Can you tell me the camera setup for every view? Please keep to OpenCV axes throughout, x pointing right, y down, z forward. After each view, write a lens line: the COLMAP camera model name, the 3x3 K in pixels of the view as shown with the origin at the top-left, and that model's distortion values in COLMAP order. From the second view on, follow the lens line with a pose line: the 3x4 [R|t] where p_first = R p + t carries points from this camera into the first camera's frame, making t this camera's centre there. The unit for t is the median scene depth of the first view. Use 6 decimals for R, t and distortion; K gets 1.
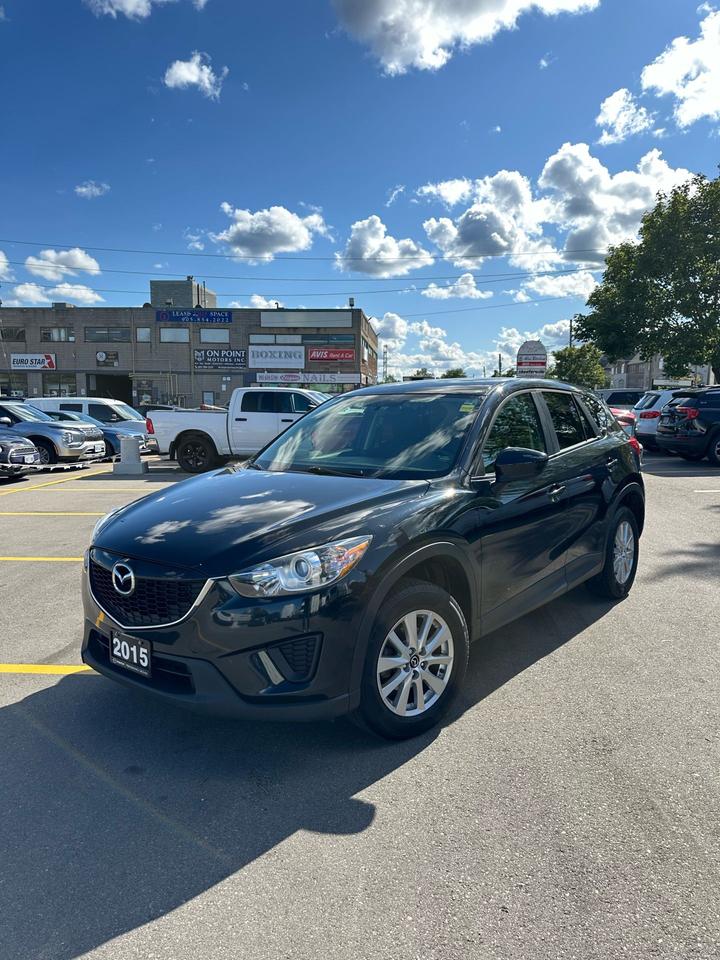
lens RADIAL K [[664.3, 0, 362.6], [0, 664.3, 485.8], [0, 0, 1]] dist [0.188595, -0.381531]
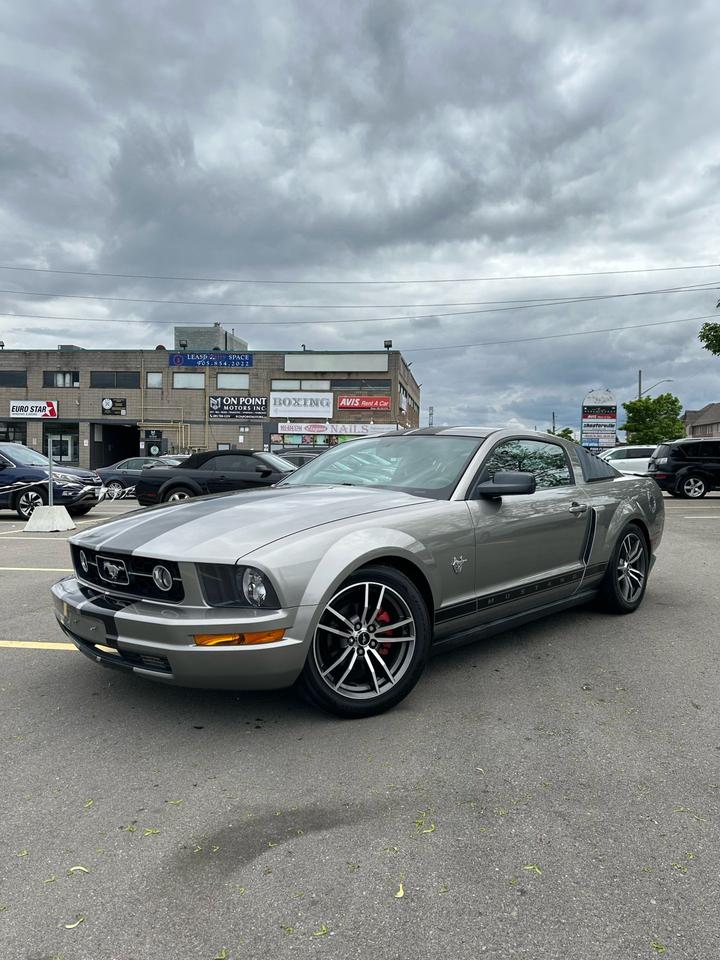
lens RADIAL K [[664.3, 0, 362.6], [0, 664.3, 485.8], [0, 0, 1]] dist [0.188595, -0.381531]
pose [[0.997382, 0.014768, -0.070790, 0.014623], [-0.021190, 0.995640, -0.090842, -0.009550], [0.069140, 0.092105, 0.993346, 0.148993]]
